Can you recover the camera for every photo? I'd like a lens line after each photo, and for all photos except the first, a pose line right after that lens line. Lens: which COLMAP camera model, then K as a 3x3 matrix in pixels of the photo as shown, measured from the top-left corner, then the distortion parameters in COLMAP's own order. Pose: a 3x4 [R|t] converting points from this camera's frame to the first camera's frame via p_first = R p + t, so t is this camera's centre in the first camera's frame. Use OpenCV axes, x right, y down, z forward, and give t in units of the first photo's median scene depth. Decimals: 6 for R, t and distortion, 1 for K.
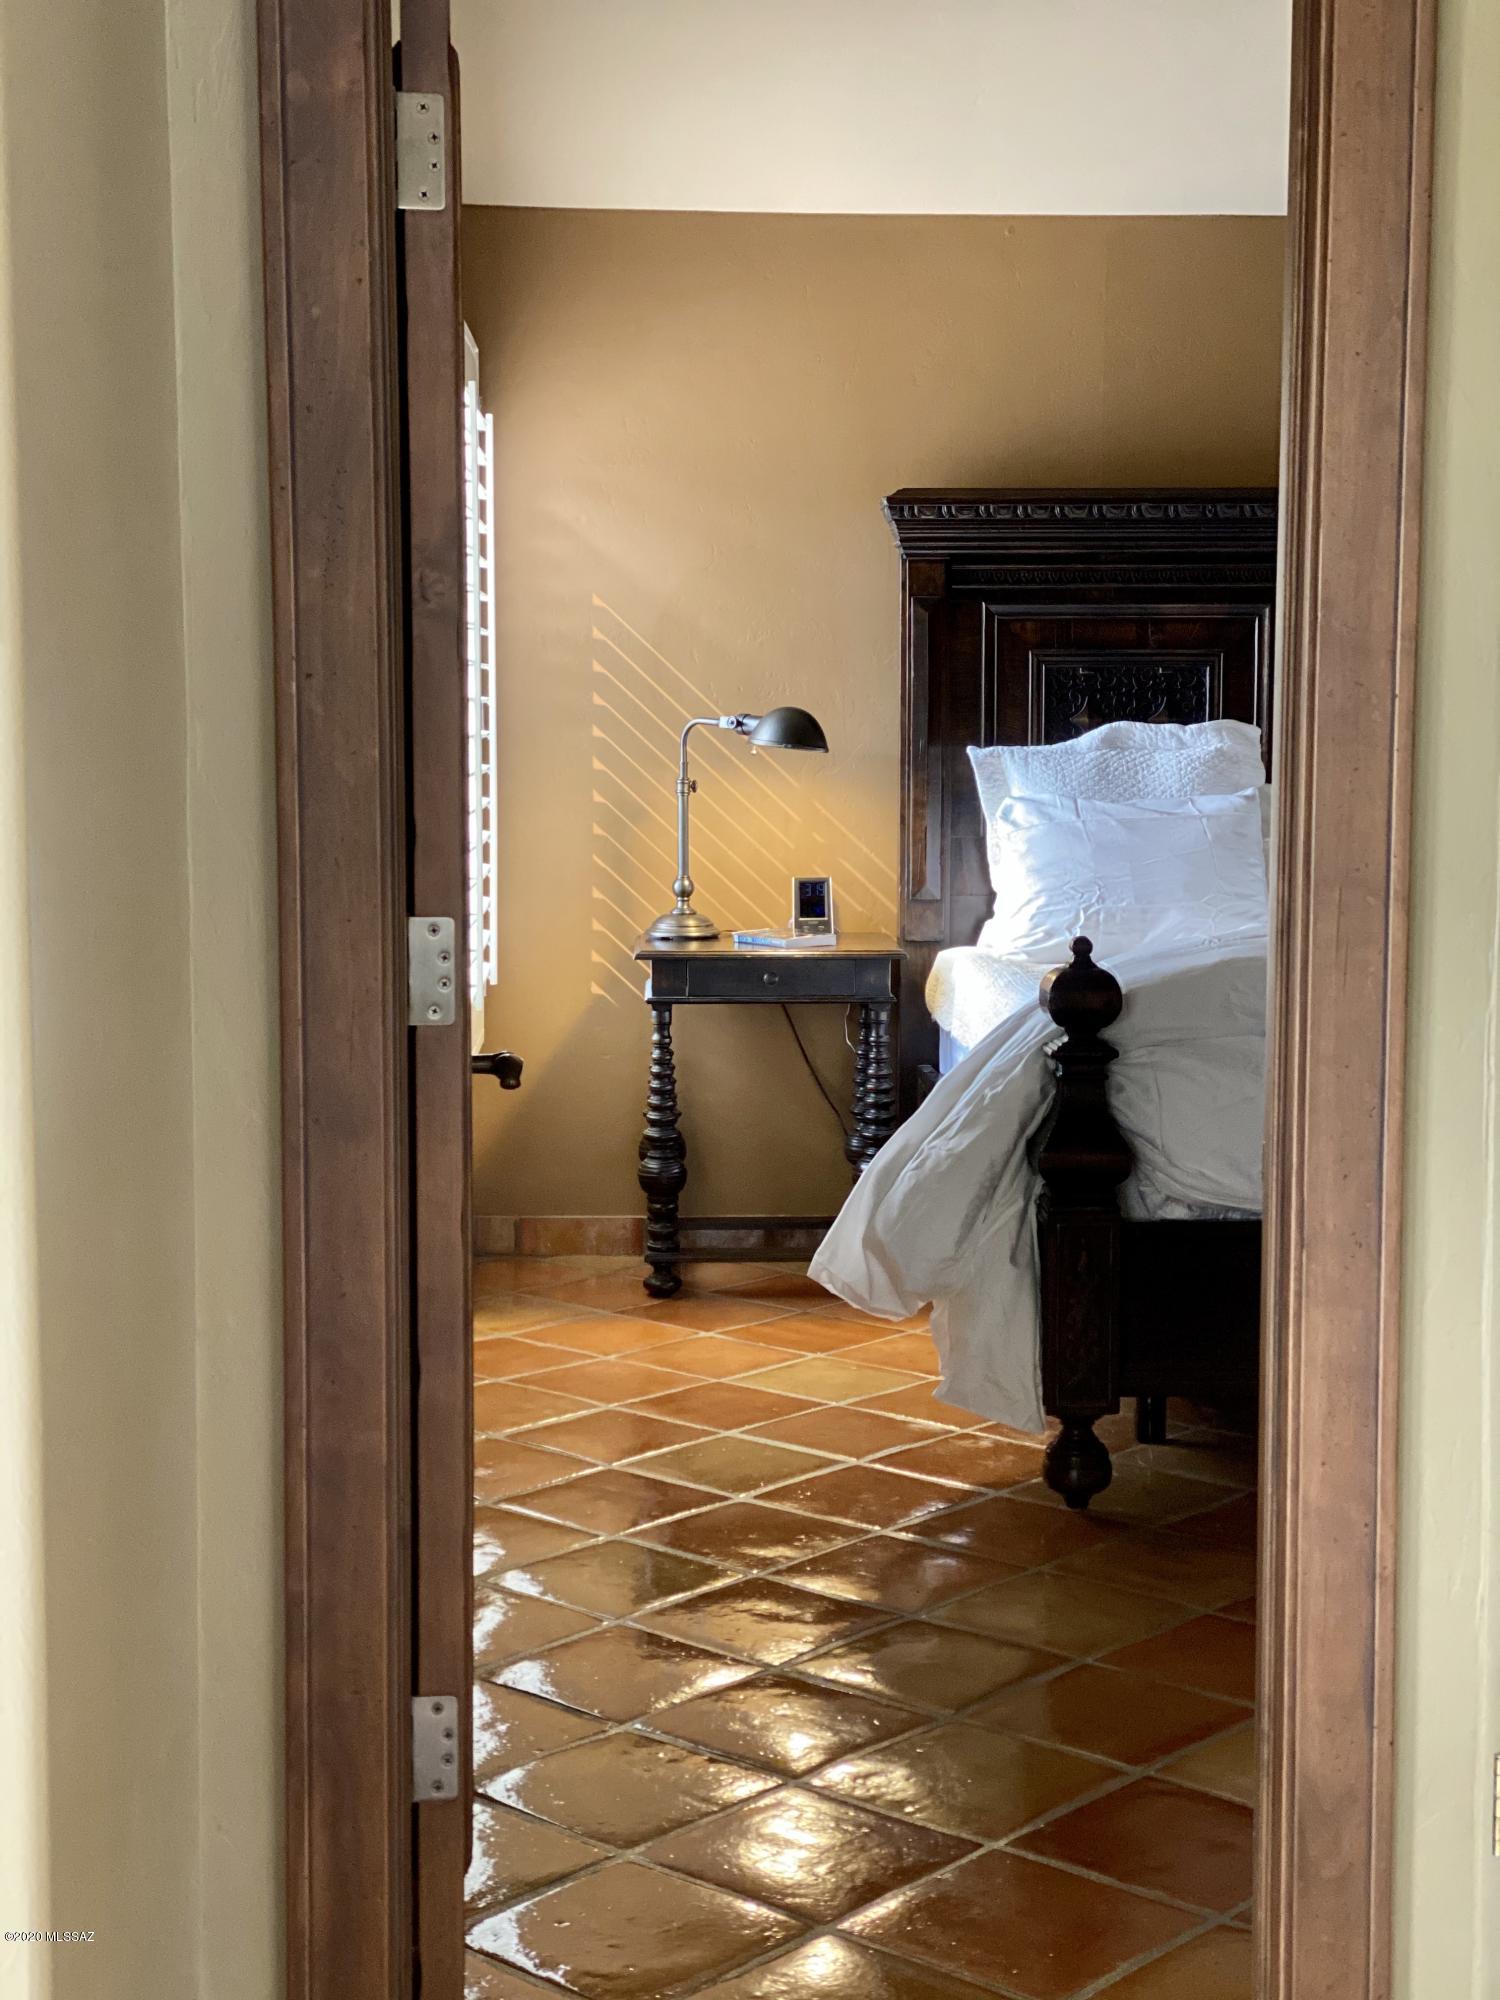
lens RADIAL K [[2962.9, 0, 758.5], [0, 2962.9, 961.3], [0, 0, 1]] dist [0.130581, -0.131085]
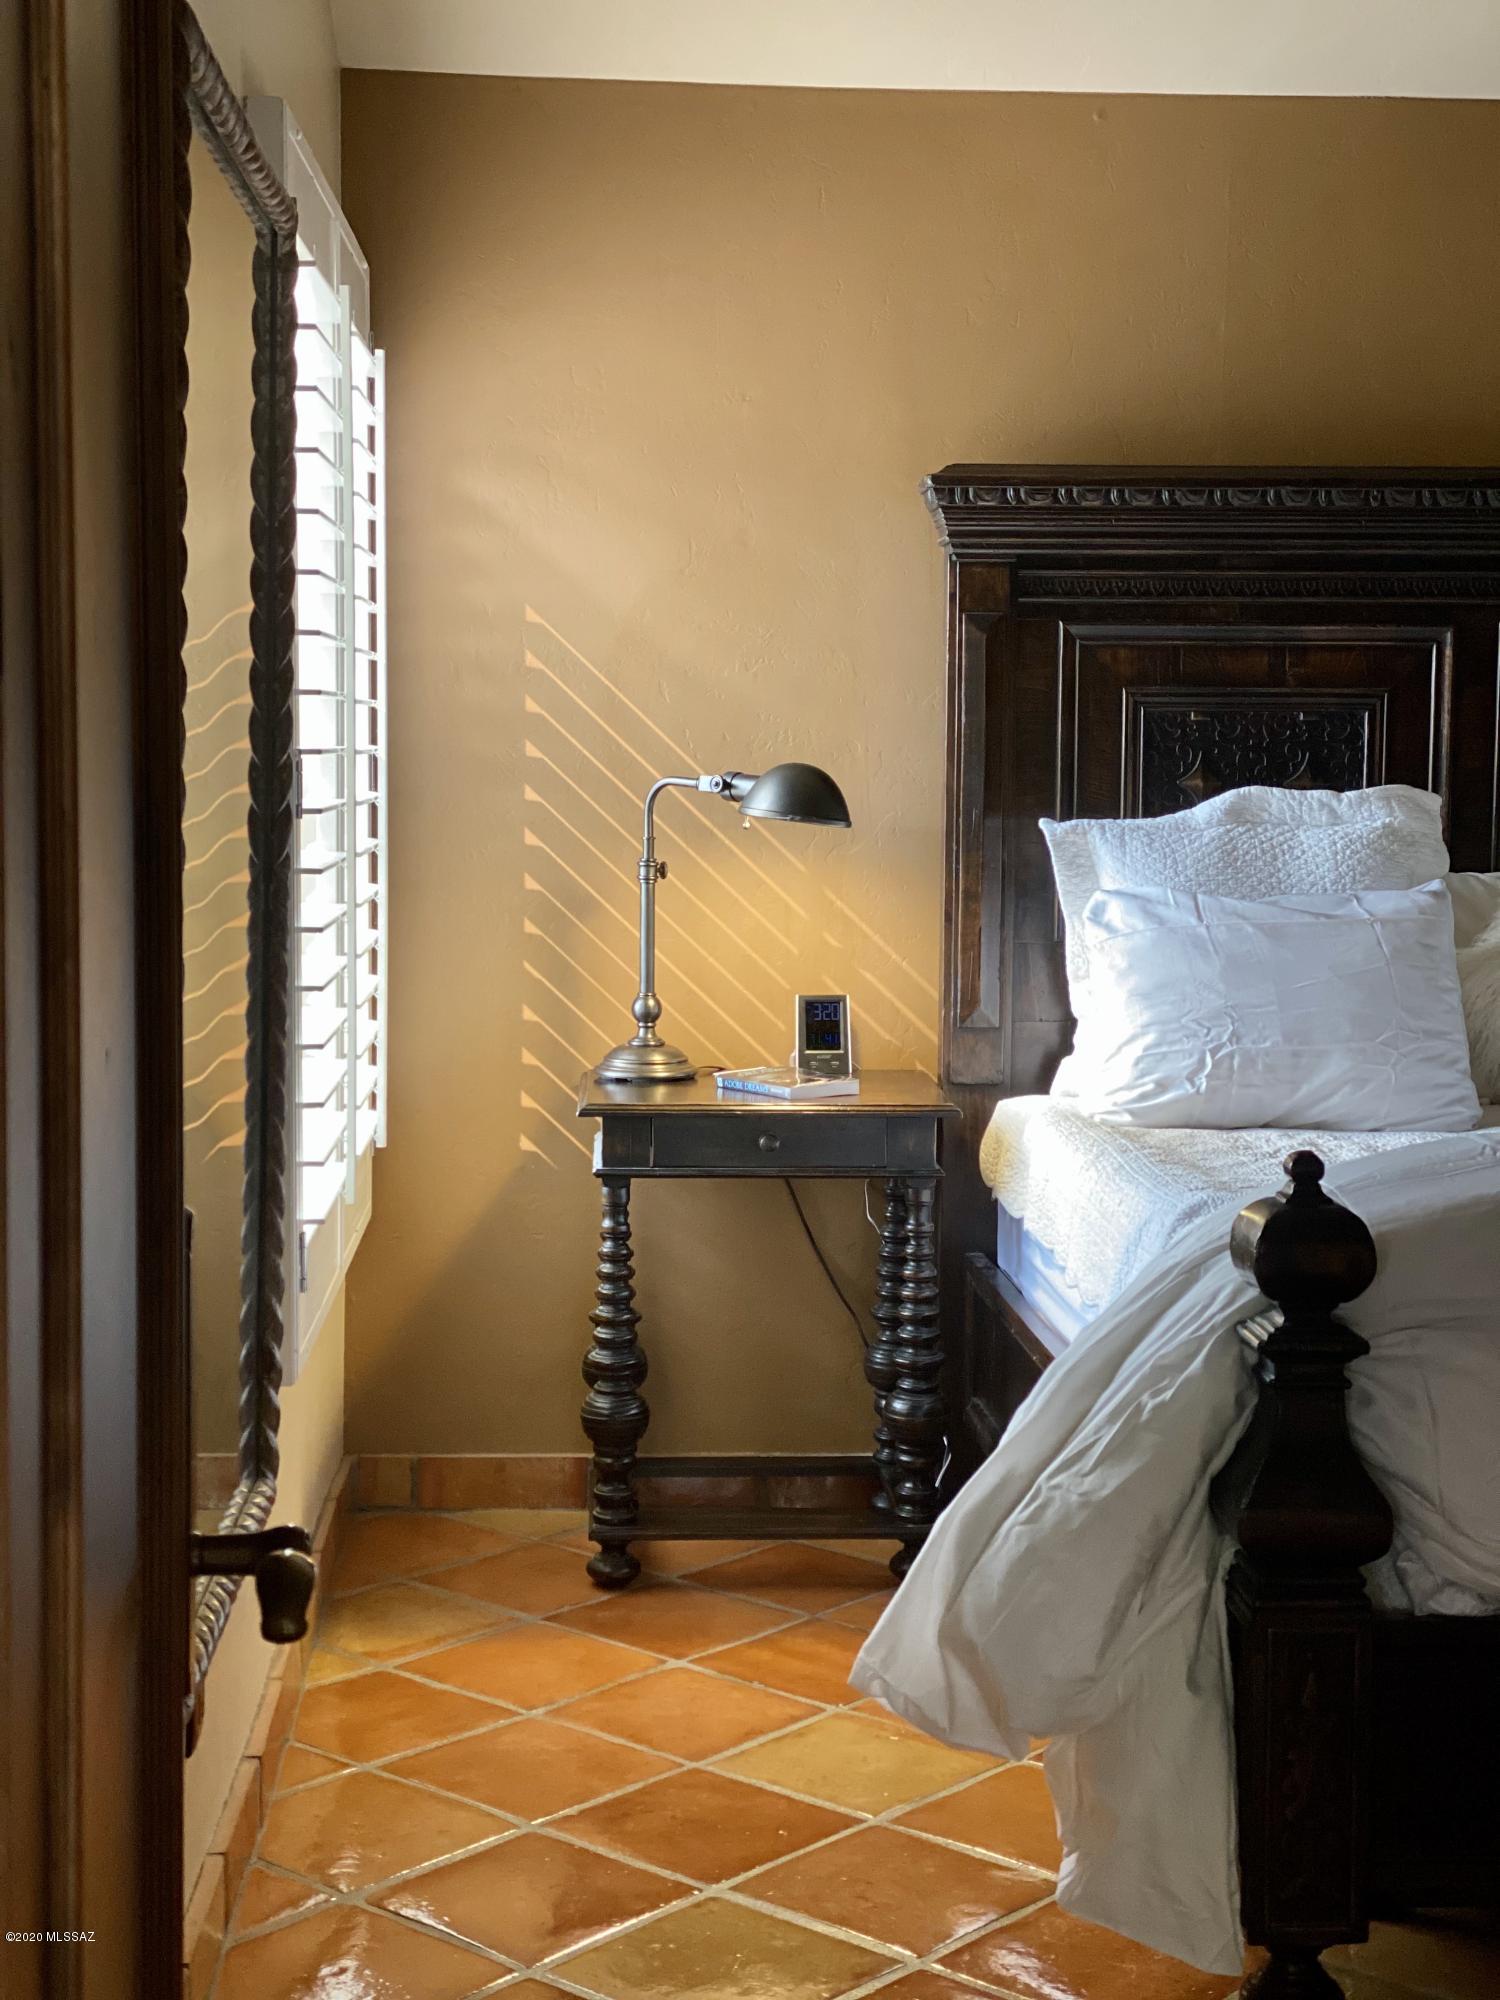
lens RADIAL K [[3015.5, 0, 751.8], [0, 3015.5, 977.5], [0, 0, 1]] dist [0.126969, 0.046749]
pose [[0.999890, 0.007235, 0.012977, -0.009565], [-0.007111, 0.999929, -0.009593, -0.026385], [-0.013046, 0.009499, 0.999870, 0.265856]]
